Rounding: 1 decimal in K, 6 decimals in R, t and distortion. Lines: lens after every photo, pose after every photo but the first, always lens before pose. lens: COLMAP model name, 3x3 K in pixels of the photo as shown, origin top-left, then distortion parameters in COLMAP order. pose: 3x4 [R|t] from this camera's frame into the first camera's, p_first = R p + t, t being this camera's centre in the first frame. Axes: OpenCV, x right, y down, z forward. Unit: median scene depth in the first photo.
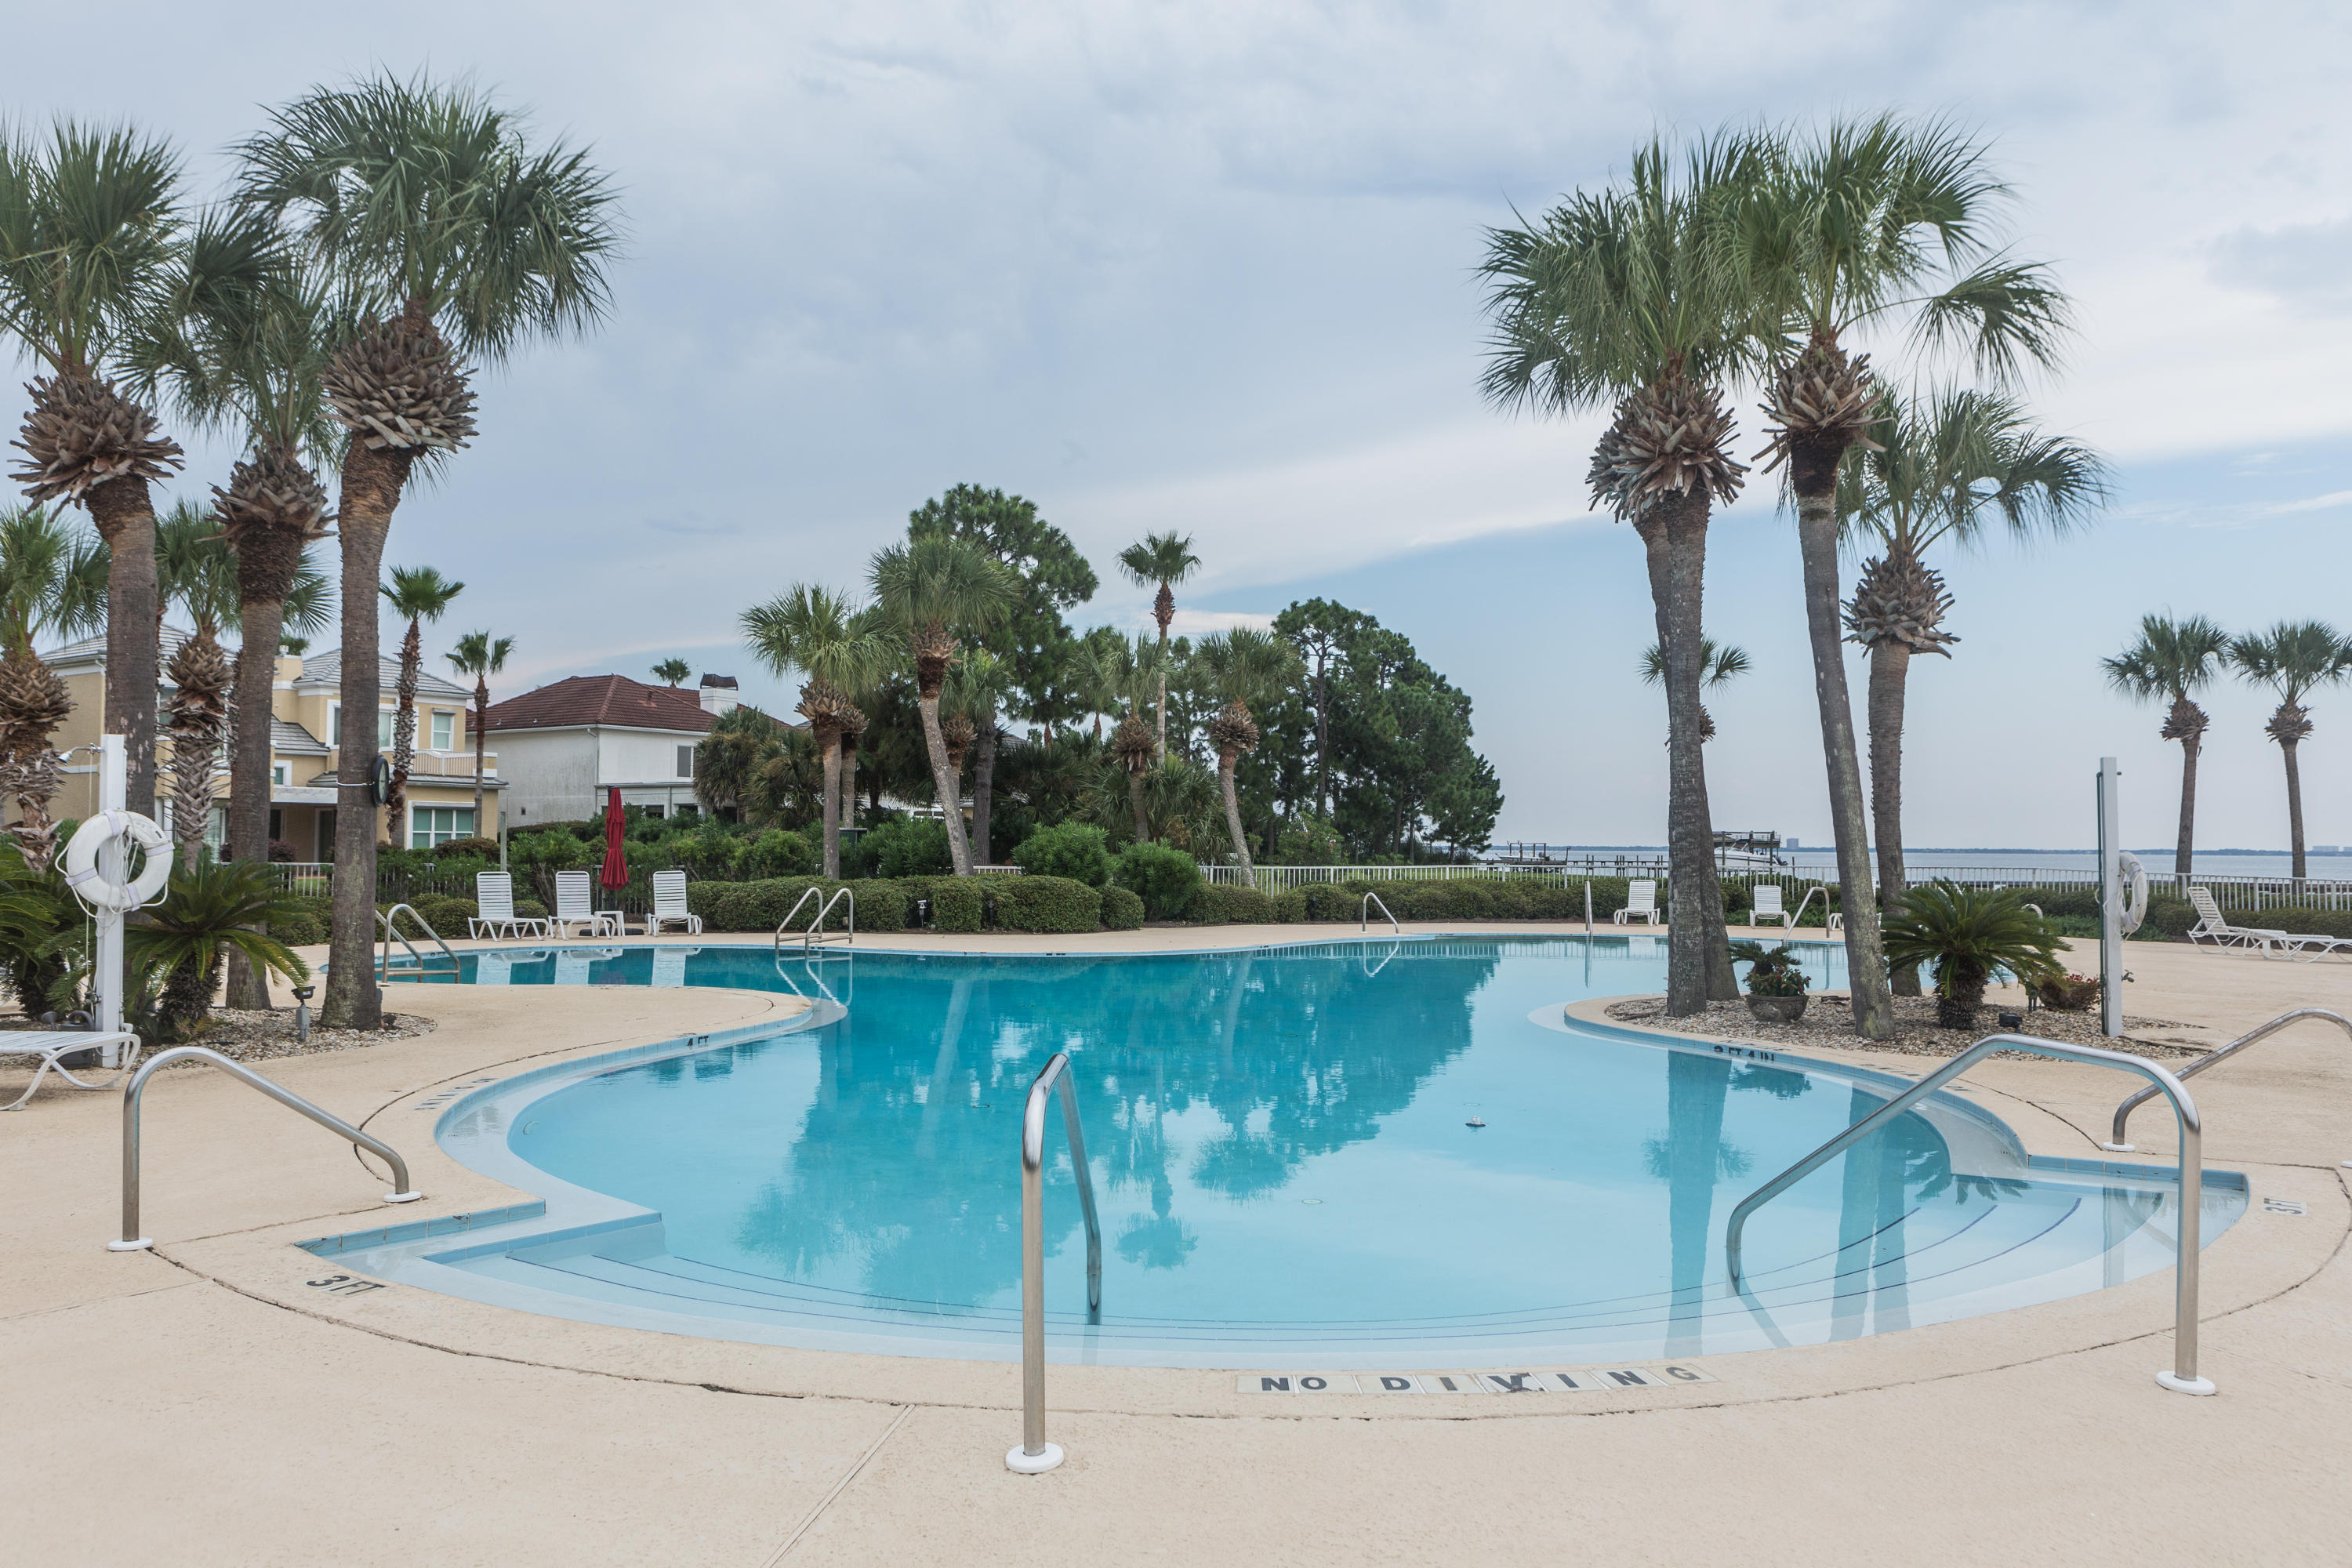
lens RADIAL K [[1611.1, 0, 1176.0], [0, 1611.1, 784.0], [0, 0, 1]] dist [-0.020290, 0.006597]
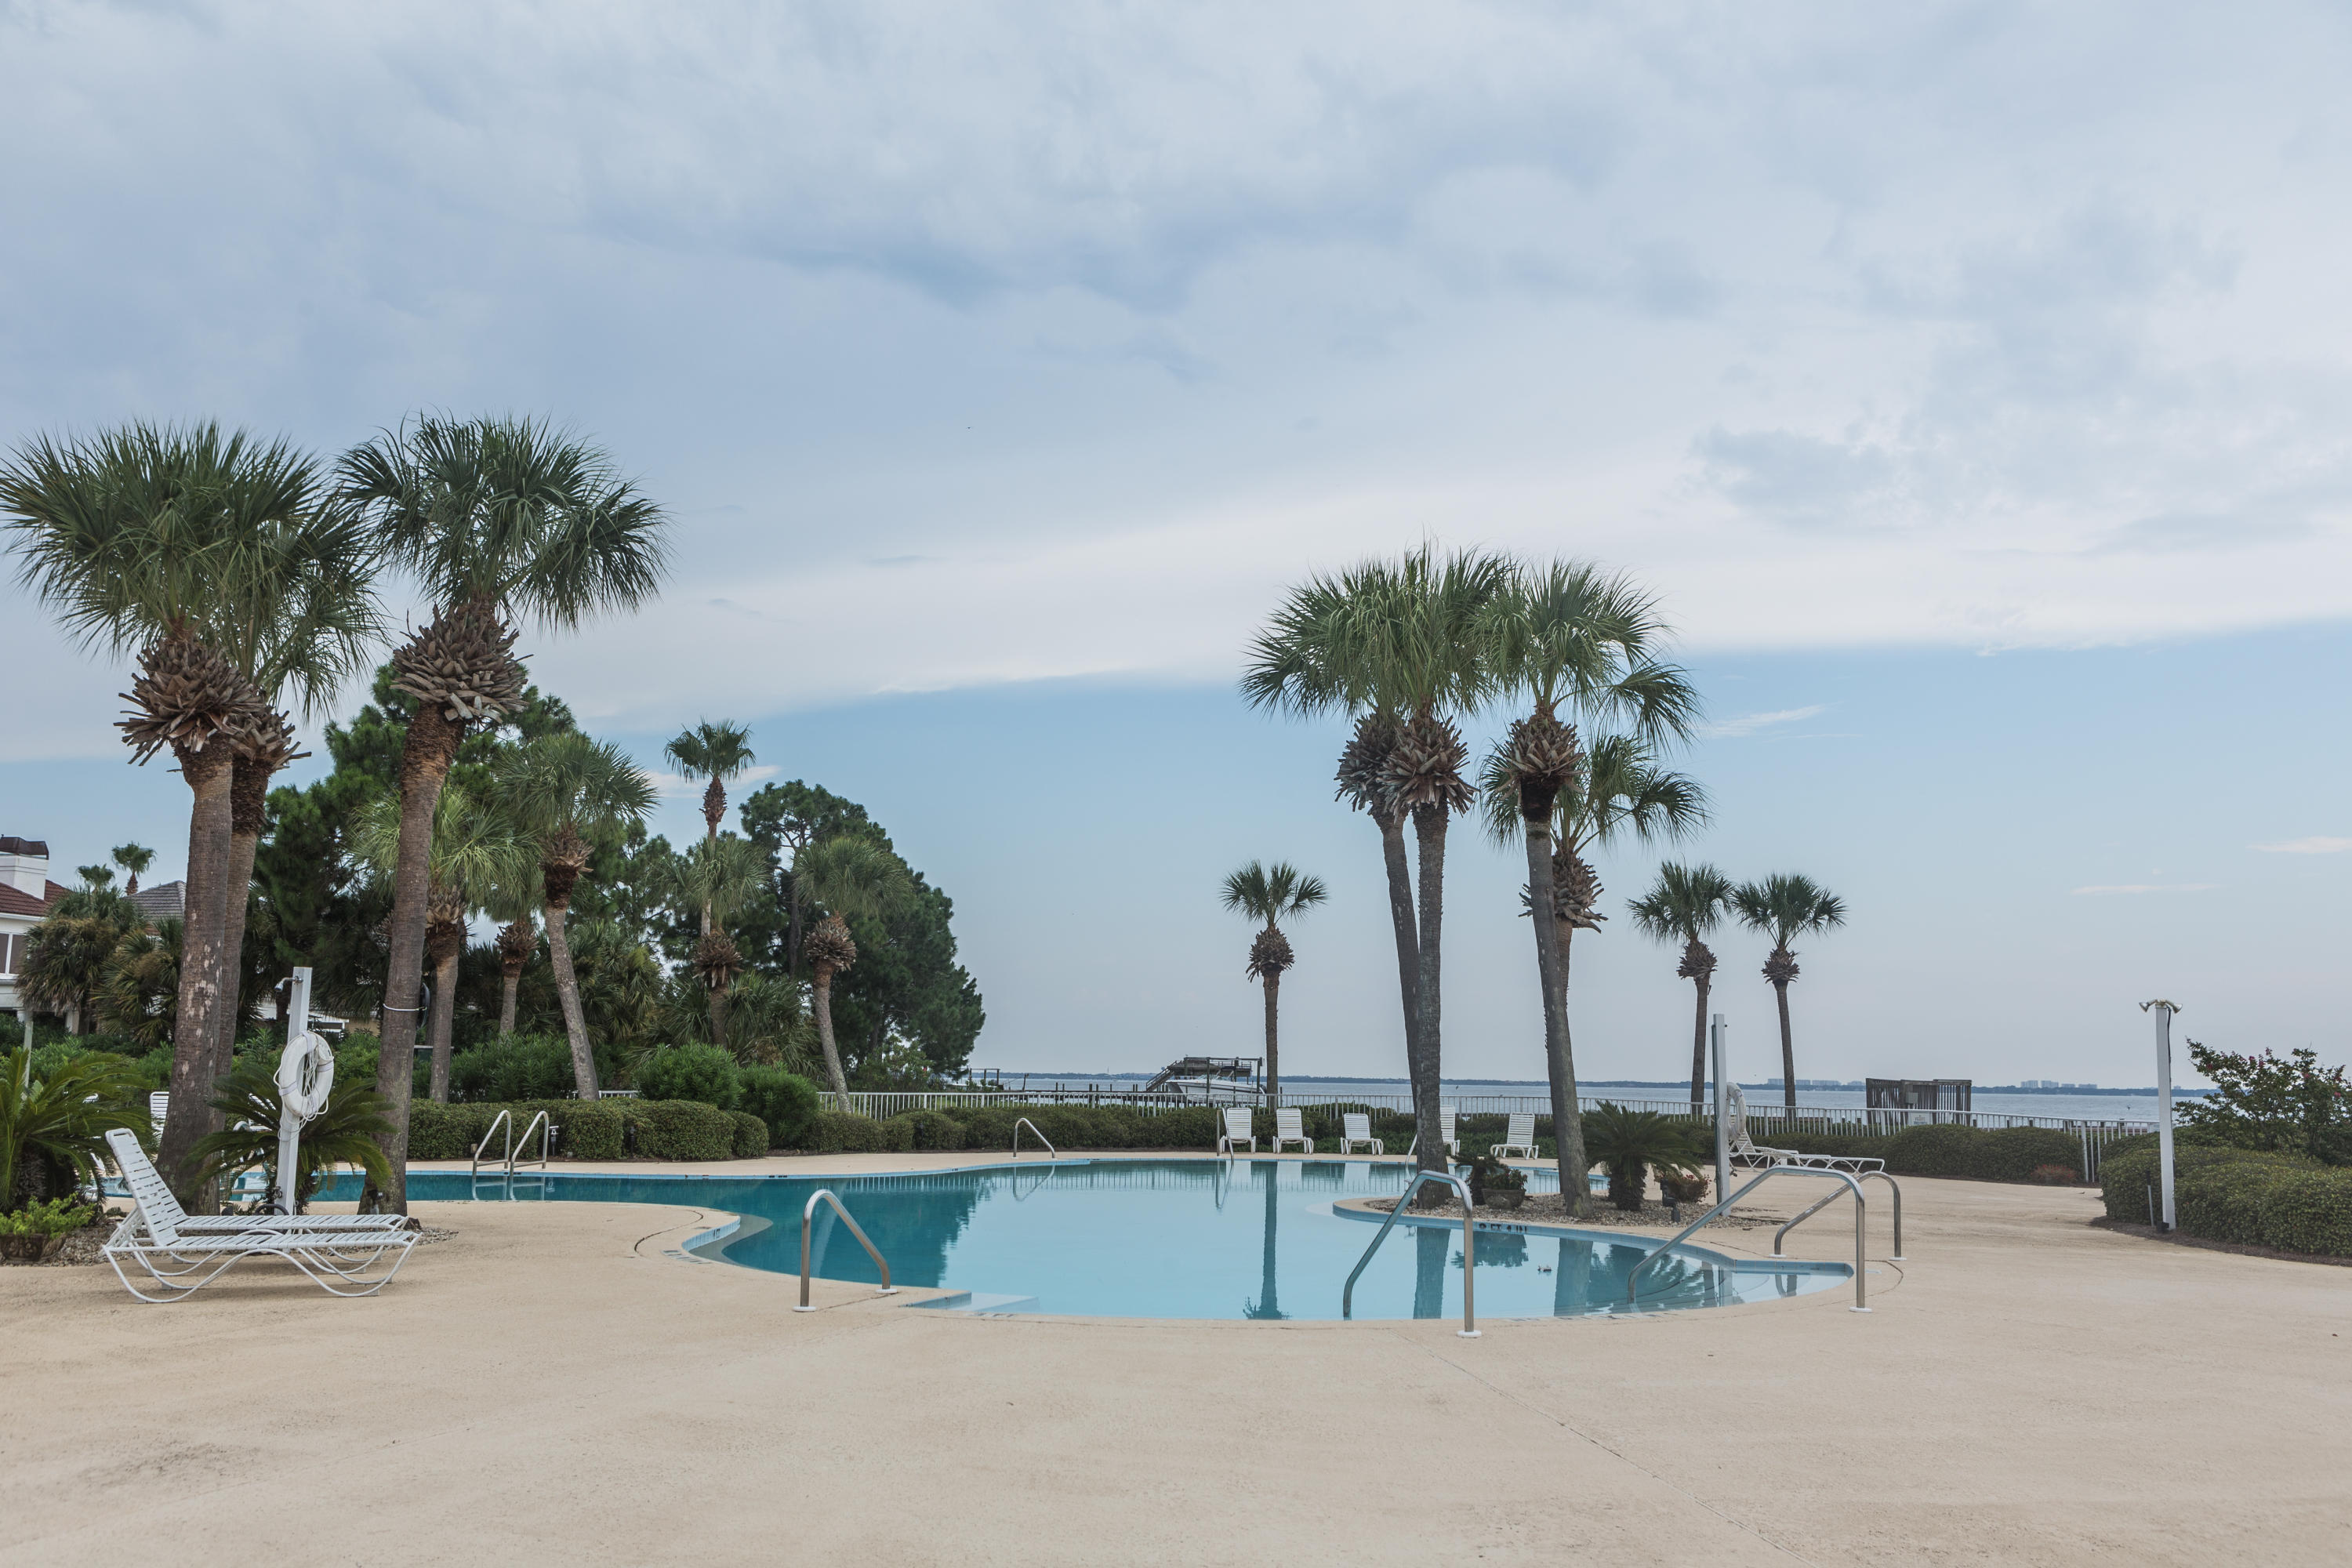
lens RADIAL K [[2017.3, 0, 1176.0], [0, 2017.3, 784.0], [0, 0, 1]] dist [-0.018380, 0.002577]
pose [[0.943934, 0.054798, 0.325556, -0.159190], [-0.021094, 0.994124, -0.106171, -0.006883], [-0.329461, 0.093351, 0.939543, -0.183023]]
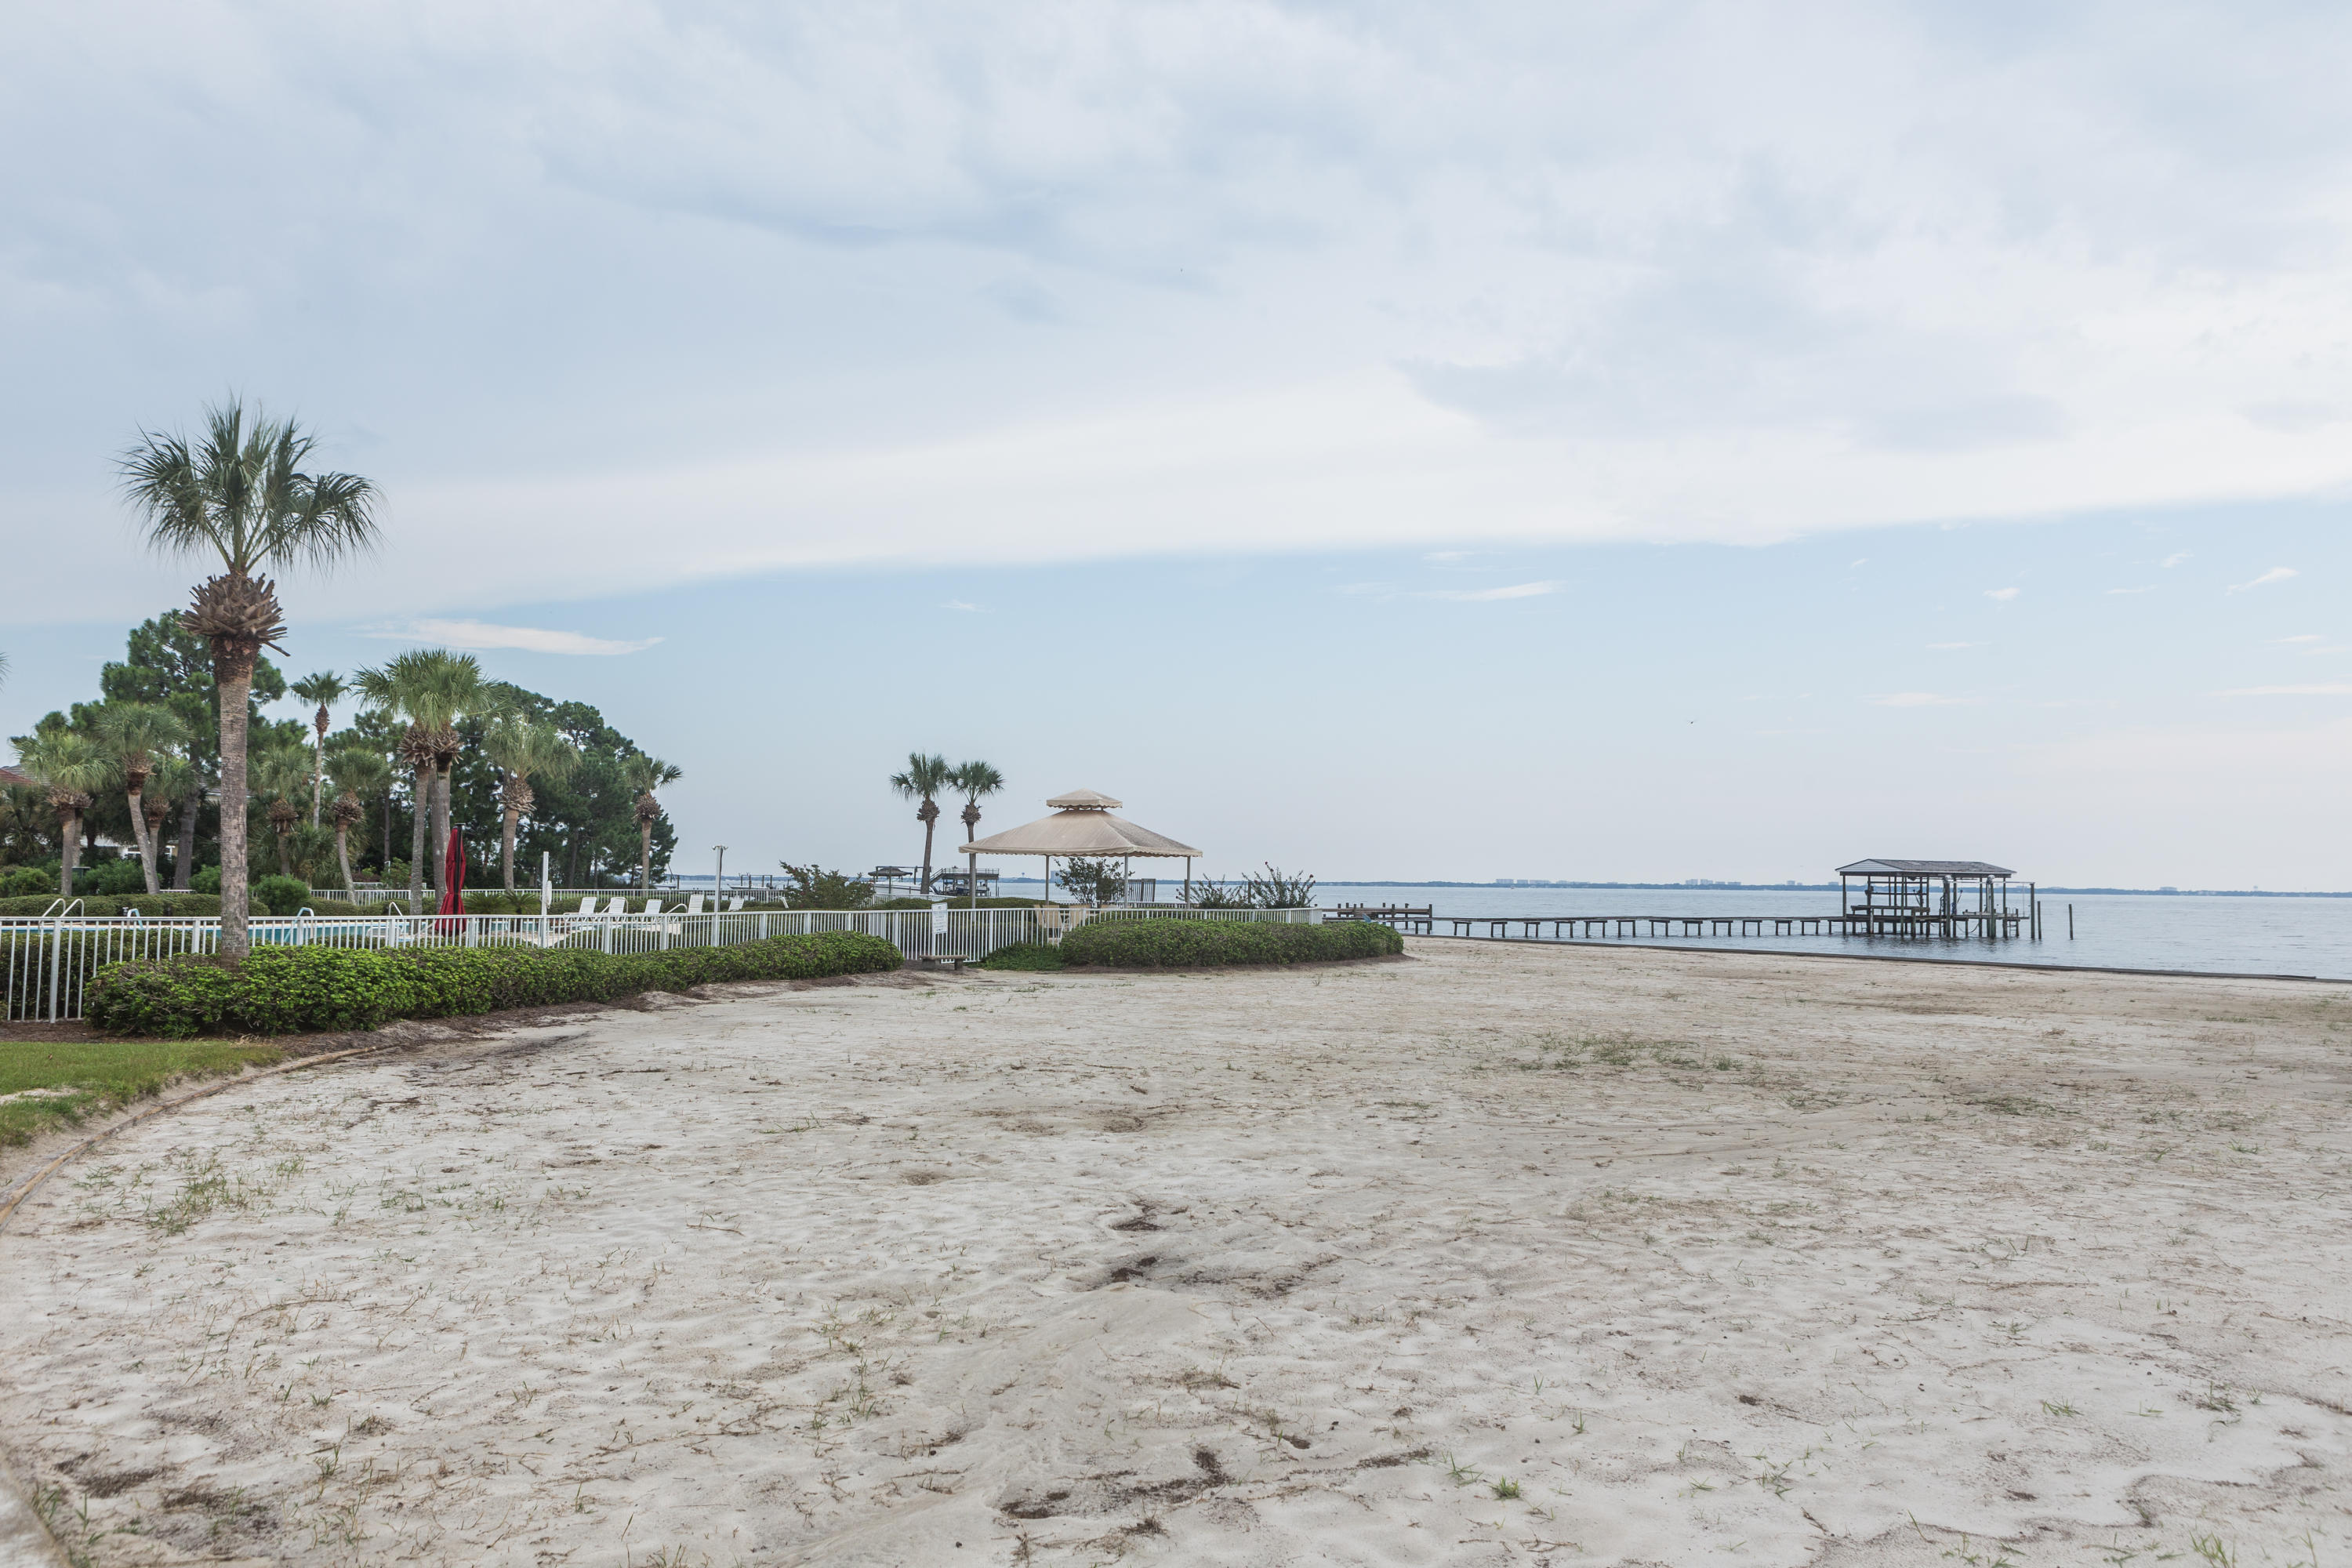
lens RADIAL K [[1649.4, 0, 1176.0], [0, 1649.4, 784.0], [0, 0, 1]] dist [0.002114, 0.003958]
pose [[0.921029, 0.024163, 0.388743, 0.159070], [-0.017262, 0.999625, -0.021235, -0.037088], [-0.389111, 0.012847, 0.921101, -0.912155]]
